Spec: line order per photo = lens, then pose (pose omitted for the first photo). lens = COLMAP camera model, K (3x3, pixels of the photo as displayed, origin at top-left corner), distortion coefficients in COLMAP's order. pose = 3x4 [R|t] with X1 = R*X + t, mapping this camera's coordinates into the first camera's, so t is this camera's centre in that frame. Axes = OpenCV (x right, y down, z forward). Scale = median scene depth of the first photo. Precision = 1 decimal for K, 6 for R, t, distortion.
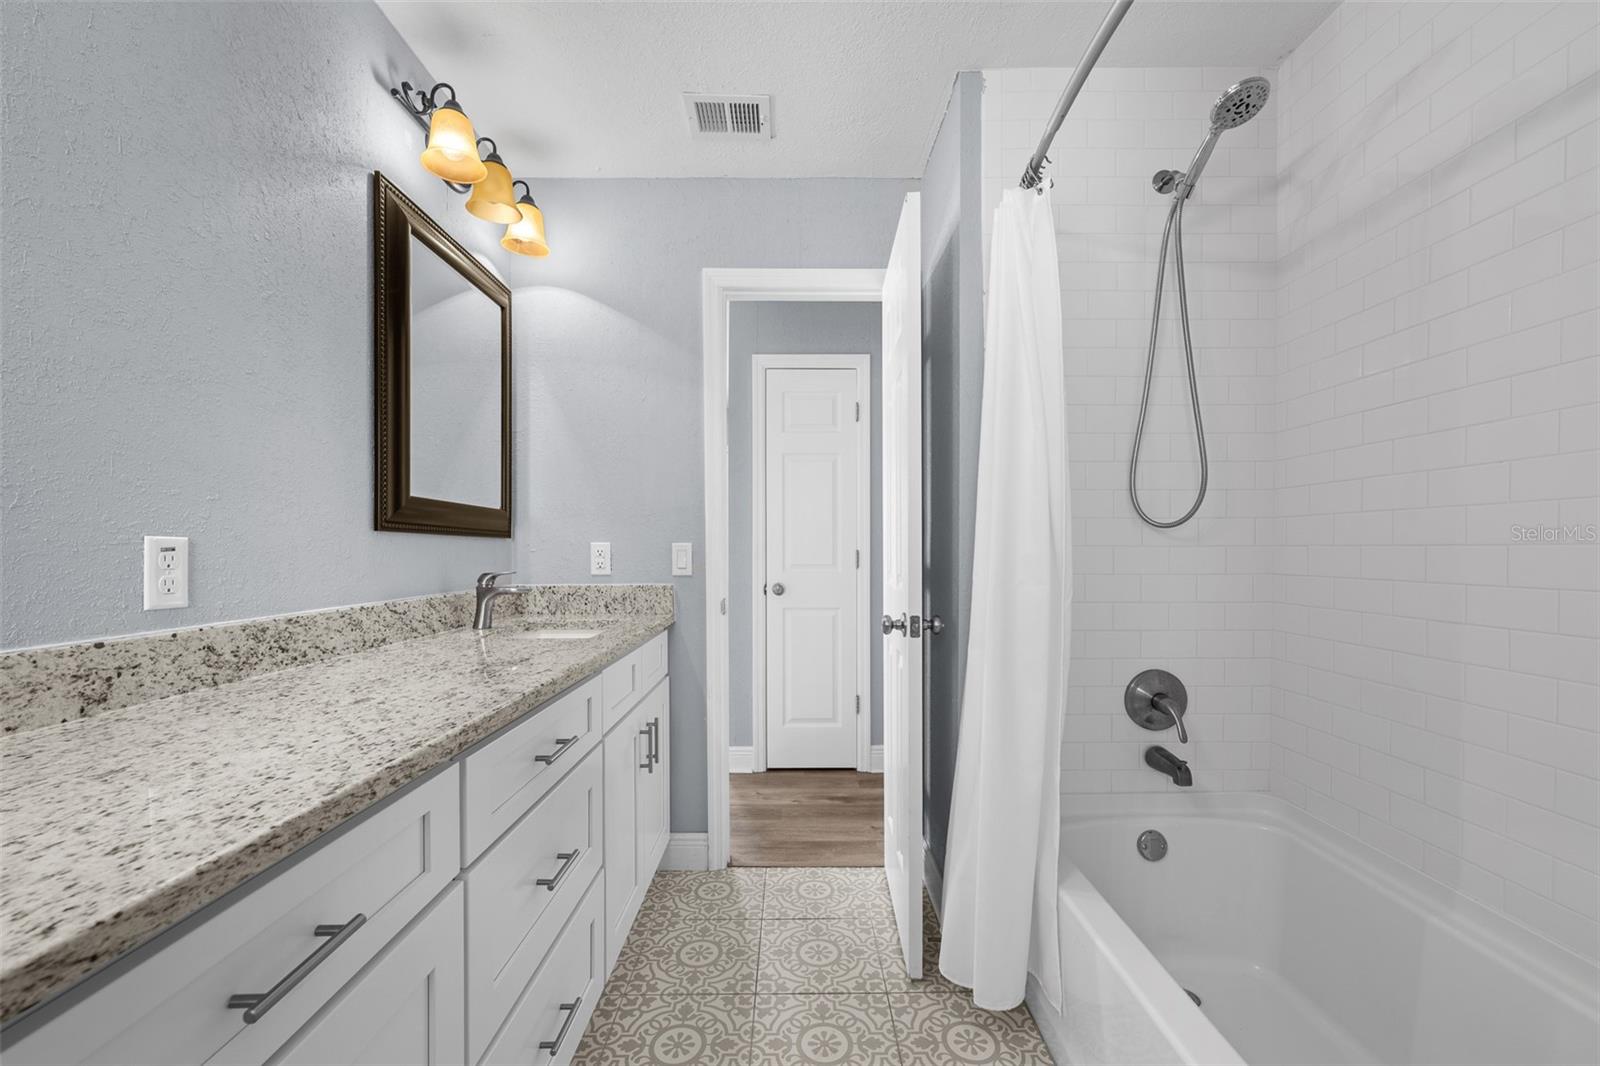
lens RADIAL K [[631.0, 0, 798.3], [0, 631.0, 527.9], [0, 0, 1]] dist [-0.000603, -0.000108]
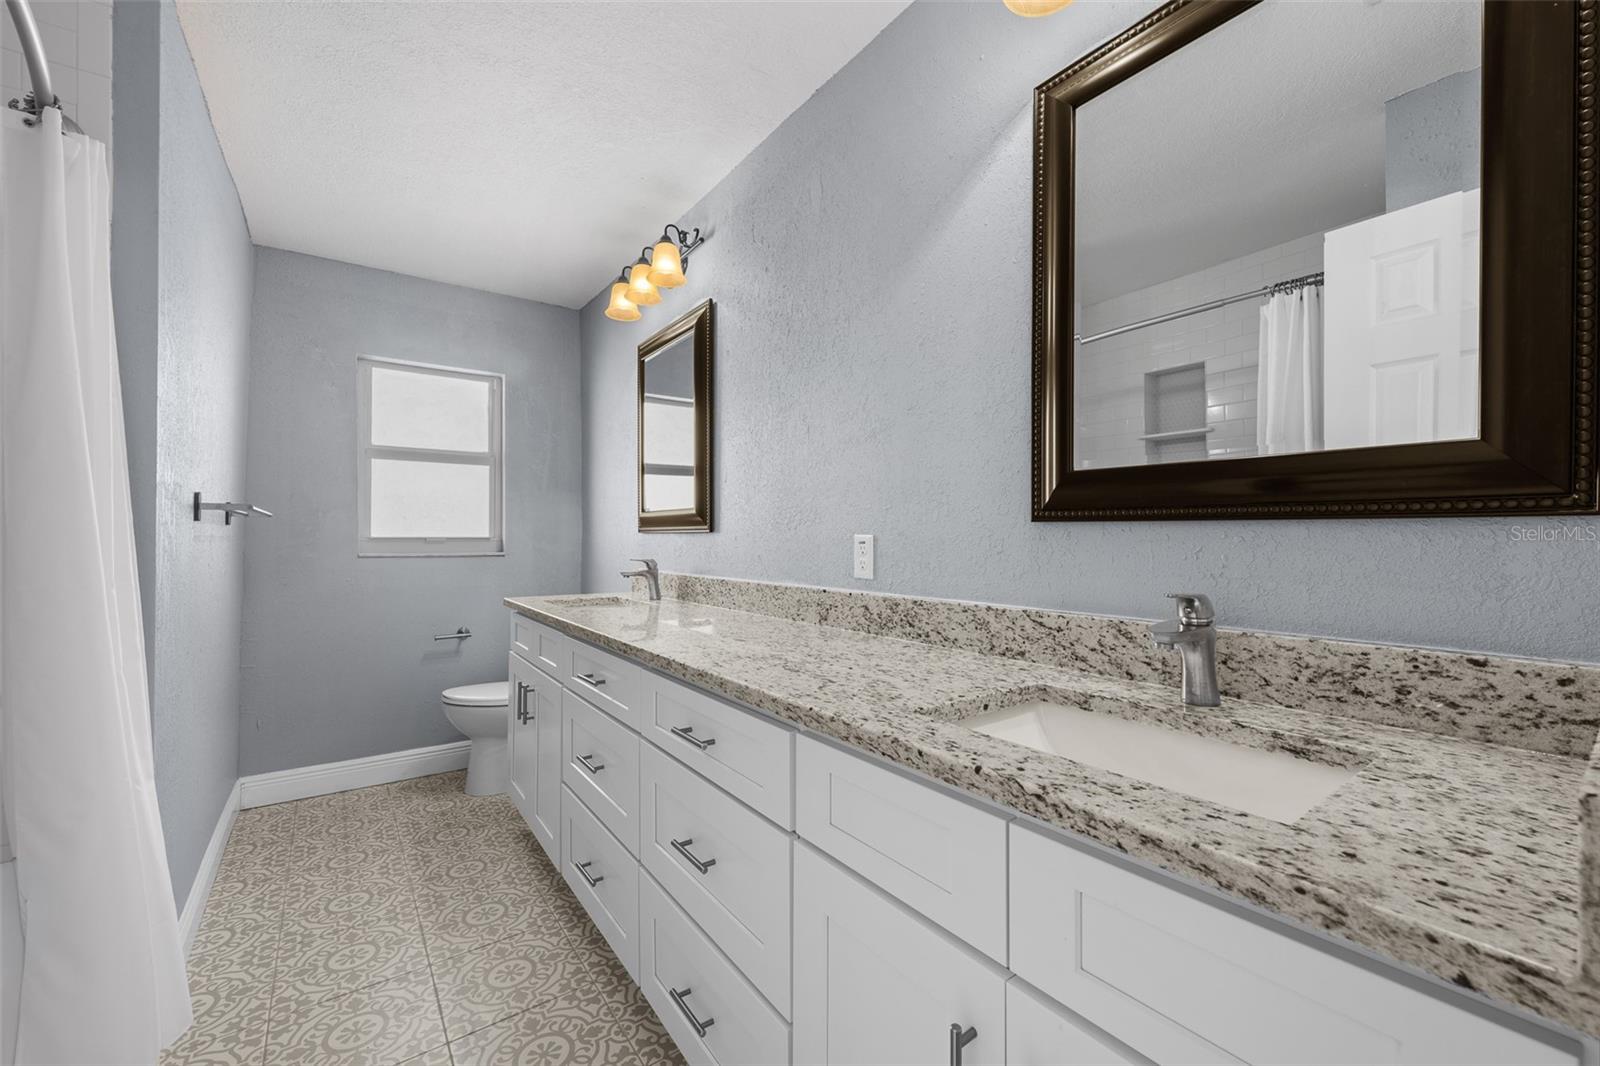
lens RADIAL K [[631.0, 0, 798.3], [0, 631.0, 527.9], [0, 0, 1]] dist [-0.000603, -0.000108]
pose [[-0.809764, -0.010802, -0.586656, 0.083897], [0.018462, 0.998866, -0.043876, 0.051434], [0.586465, -0.046360, -0.808647, 1.784018]]
